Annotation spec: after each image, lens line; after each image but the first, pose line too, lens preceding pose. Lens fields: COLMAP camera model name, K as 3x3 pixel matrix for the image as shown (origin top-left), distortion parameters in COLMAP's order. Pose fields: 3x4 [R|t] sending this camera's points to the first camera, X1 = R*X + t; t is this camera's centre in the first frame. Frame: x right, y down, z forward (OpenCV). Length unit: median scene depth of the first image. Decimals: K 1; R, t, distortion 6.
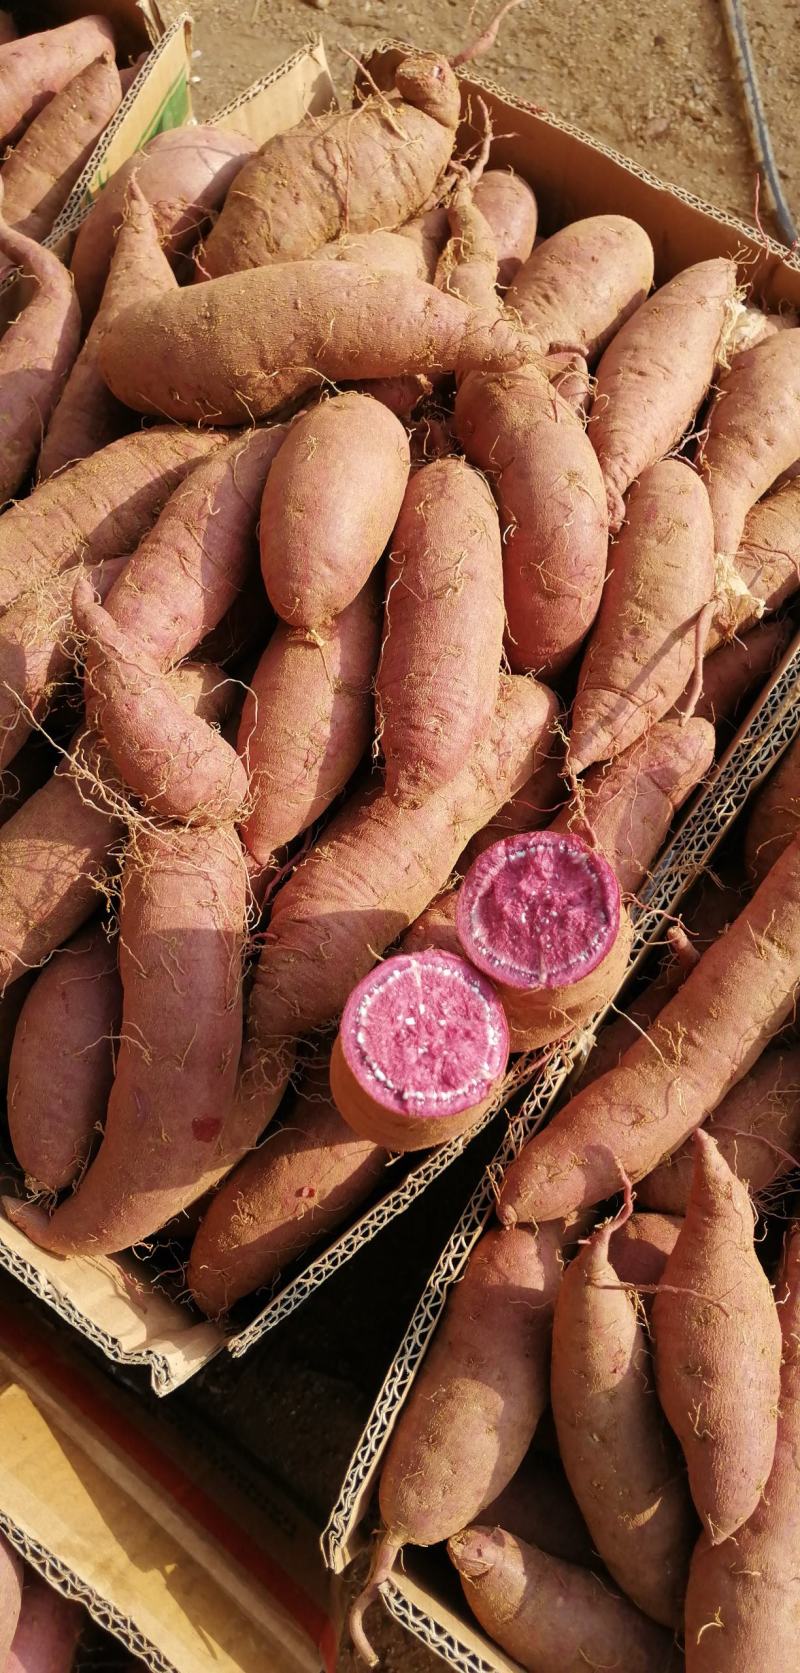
lens RADIAL K [[1371.8, 0, 370.4], [0, 1371.8, 844.8], [0, 0, 1]] dist [-0.024717, 0.002065]
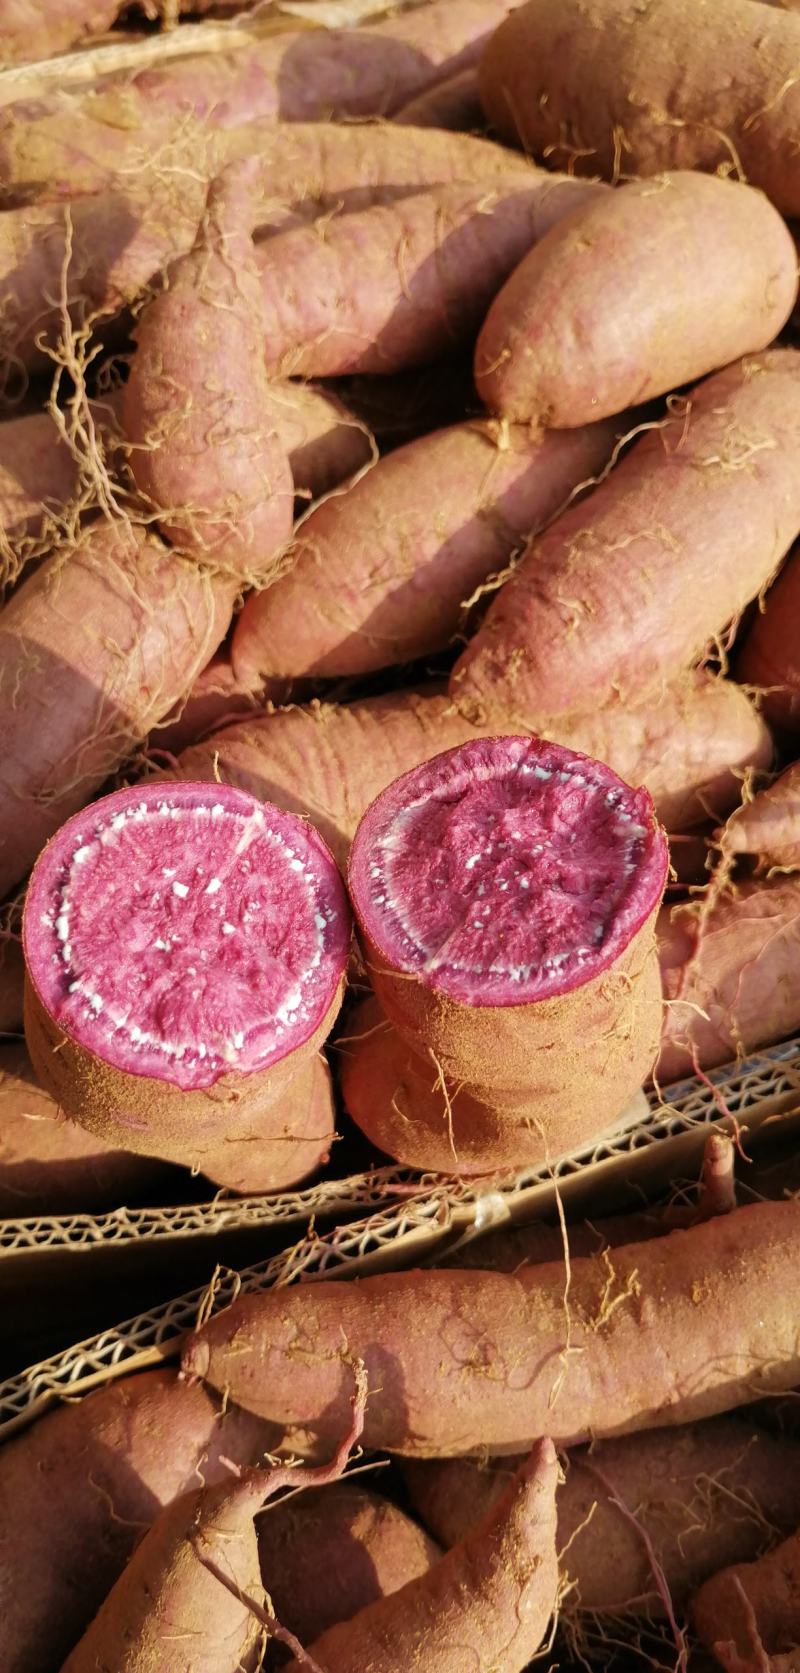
lens RADIAL K [[1371.8, 0, 370.4], [0, 1371.8, 844.8], [0, 0, 1]] dist [-0.024717, 0.002065]
pose [[0.806648, 0.558639, -0.192982, 0.150527], [-0.578416, 0.813266, -0.063508, 0.088239], [0.121467, 0.162853, 0.979145, 0.408229]]
